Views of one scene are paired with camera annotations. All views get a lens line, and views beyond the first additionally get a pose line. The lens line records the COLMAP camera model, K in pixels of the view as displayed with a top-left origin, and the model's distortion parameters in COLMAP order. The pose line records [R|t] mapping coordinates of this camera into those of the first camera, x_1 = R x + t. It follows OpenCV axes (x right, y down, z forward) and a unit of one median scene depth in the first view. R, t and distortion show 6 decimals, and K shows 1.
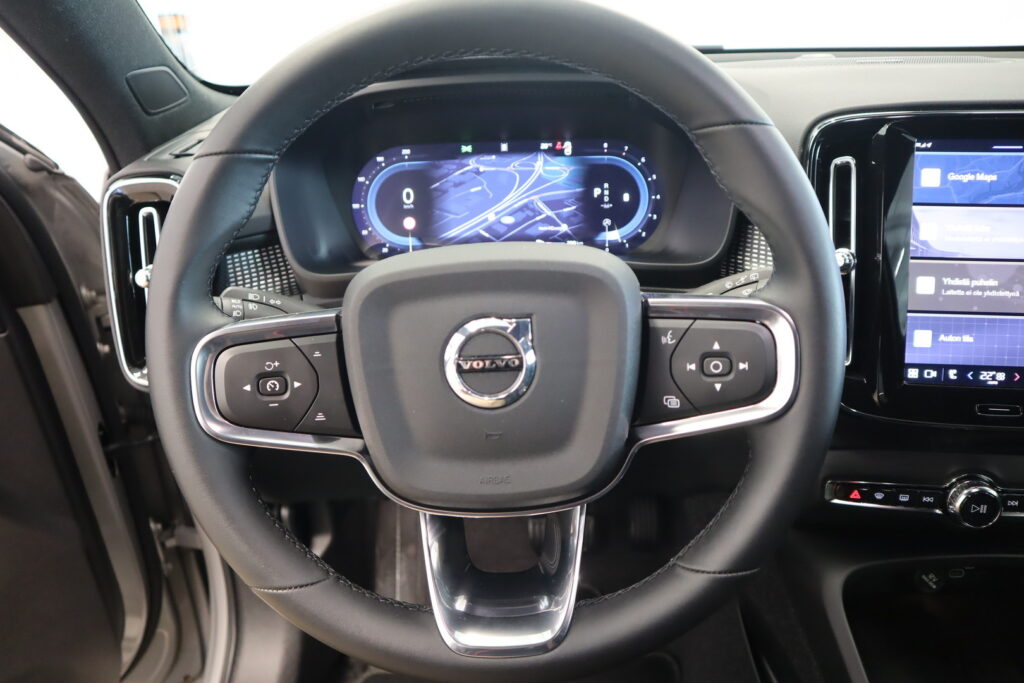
lens RADIAL K [[702.9, 0, 512.0], [0, 702.9, 341.5], [0, 0, 1]] dist [-0.032501, 0.007799]
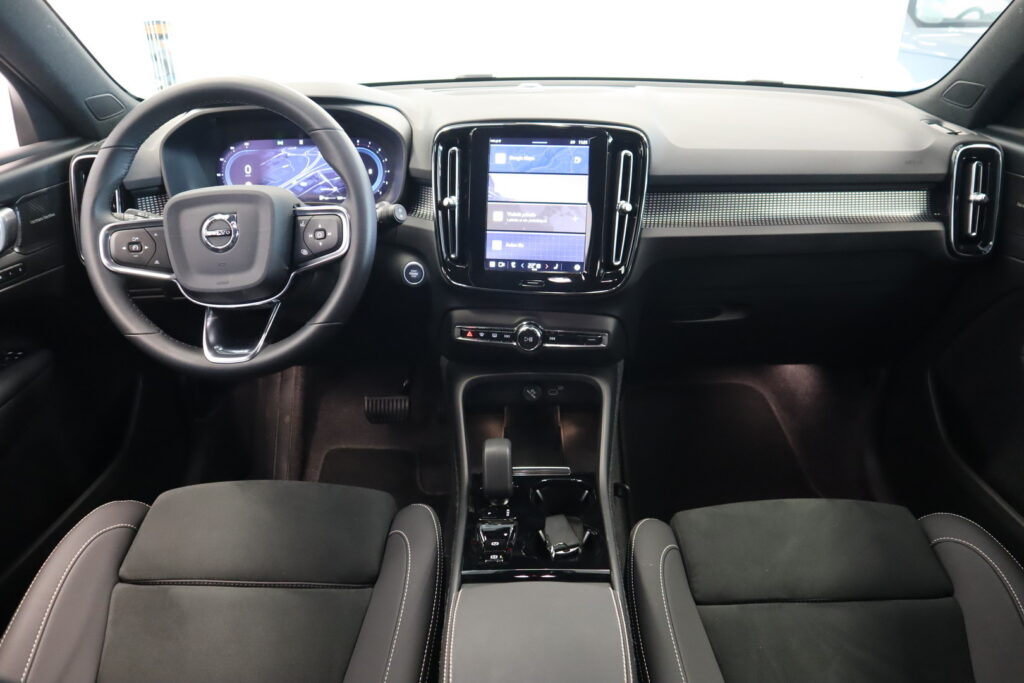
lens RADIAL K [[702.9, 0, 512.0], [0, 702.9, 341.5], [0, 0, 1]] dist [-0.032501, 0.007799]
pose [[0.999410, 0.022726, -0.025757, 0.568215], [-0.023099, 0.999632, -0.014259, 0.230367], [0.025423, 0.014845, 0.999567, -0.714899]]
